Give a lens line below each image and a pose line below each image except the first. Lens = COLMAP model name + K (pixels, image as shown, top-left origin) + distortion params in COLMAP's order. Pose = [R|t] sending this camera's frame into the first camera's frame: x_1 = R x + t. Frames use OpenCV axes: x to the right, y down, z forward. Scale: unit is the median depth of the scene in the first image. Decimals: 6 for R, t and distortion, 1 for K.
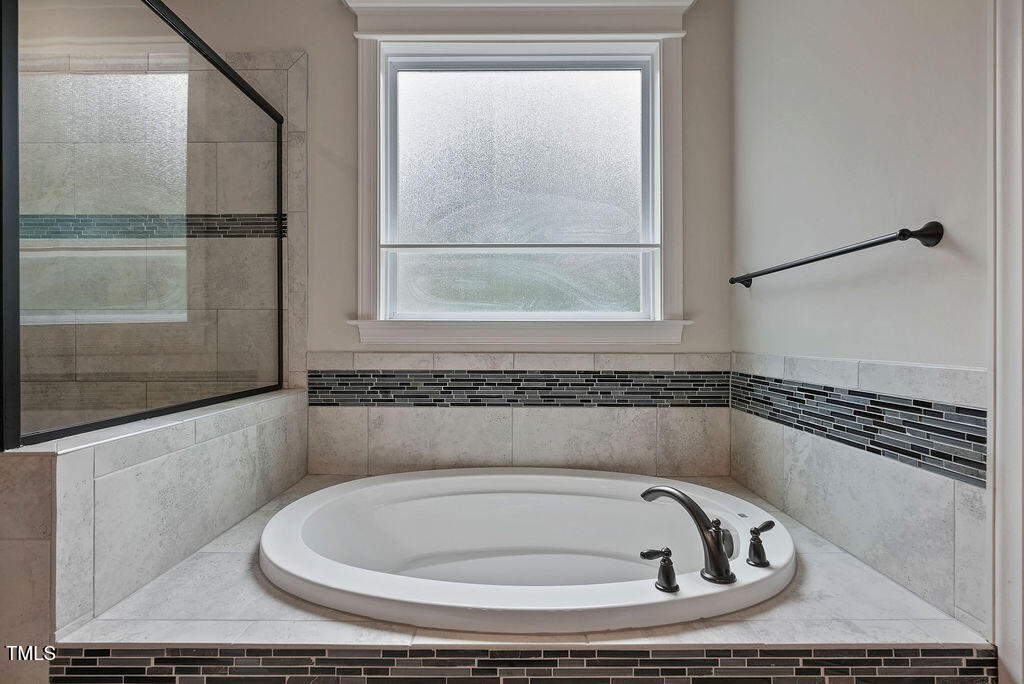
lens RADIAL K [[465.0, 0, 515.5], [0, 465.0, 338.5], [0, 0, 1]] dist [-0.010961, 0.004423]
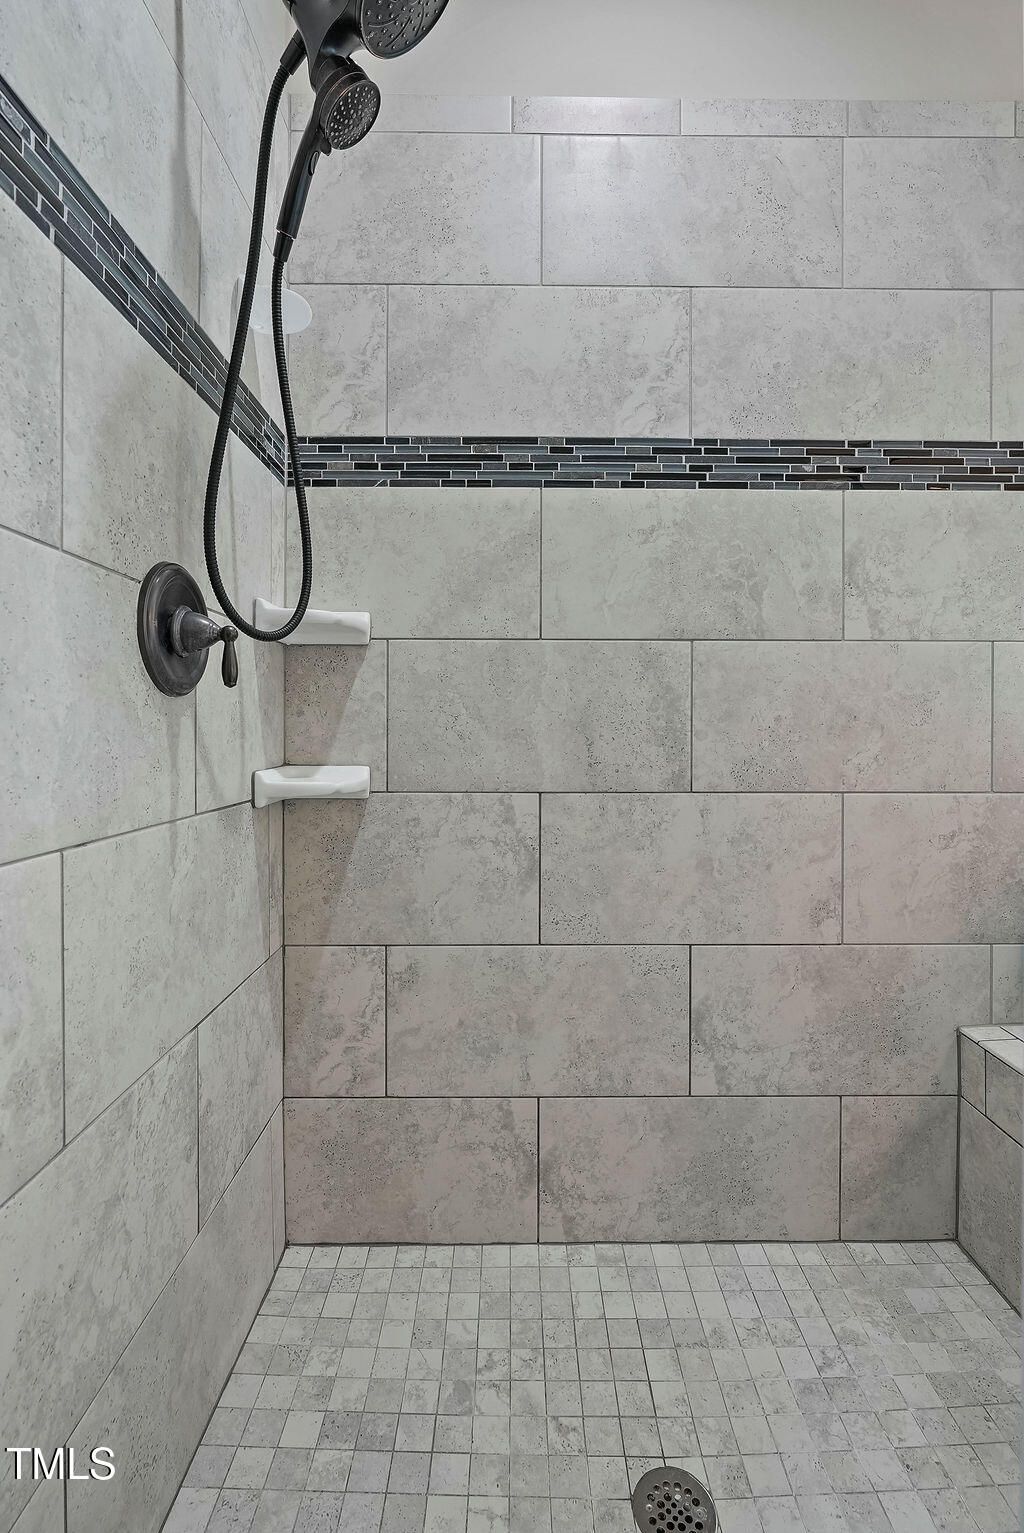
lens RADIAL K [[696.2, 0, 510.3], [0, 696.2, 740.5], [0, 0, 1]] dist [-0.010961, 0.004423]
pose [[0.999957, 0.003061, 0.008739, -1.144551], [-0.003068, 0.999995, 0.000762, 0.040563], [-0.008736, -0.000789, 0.999962, 0.292271]]
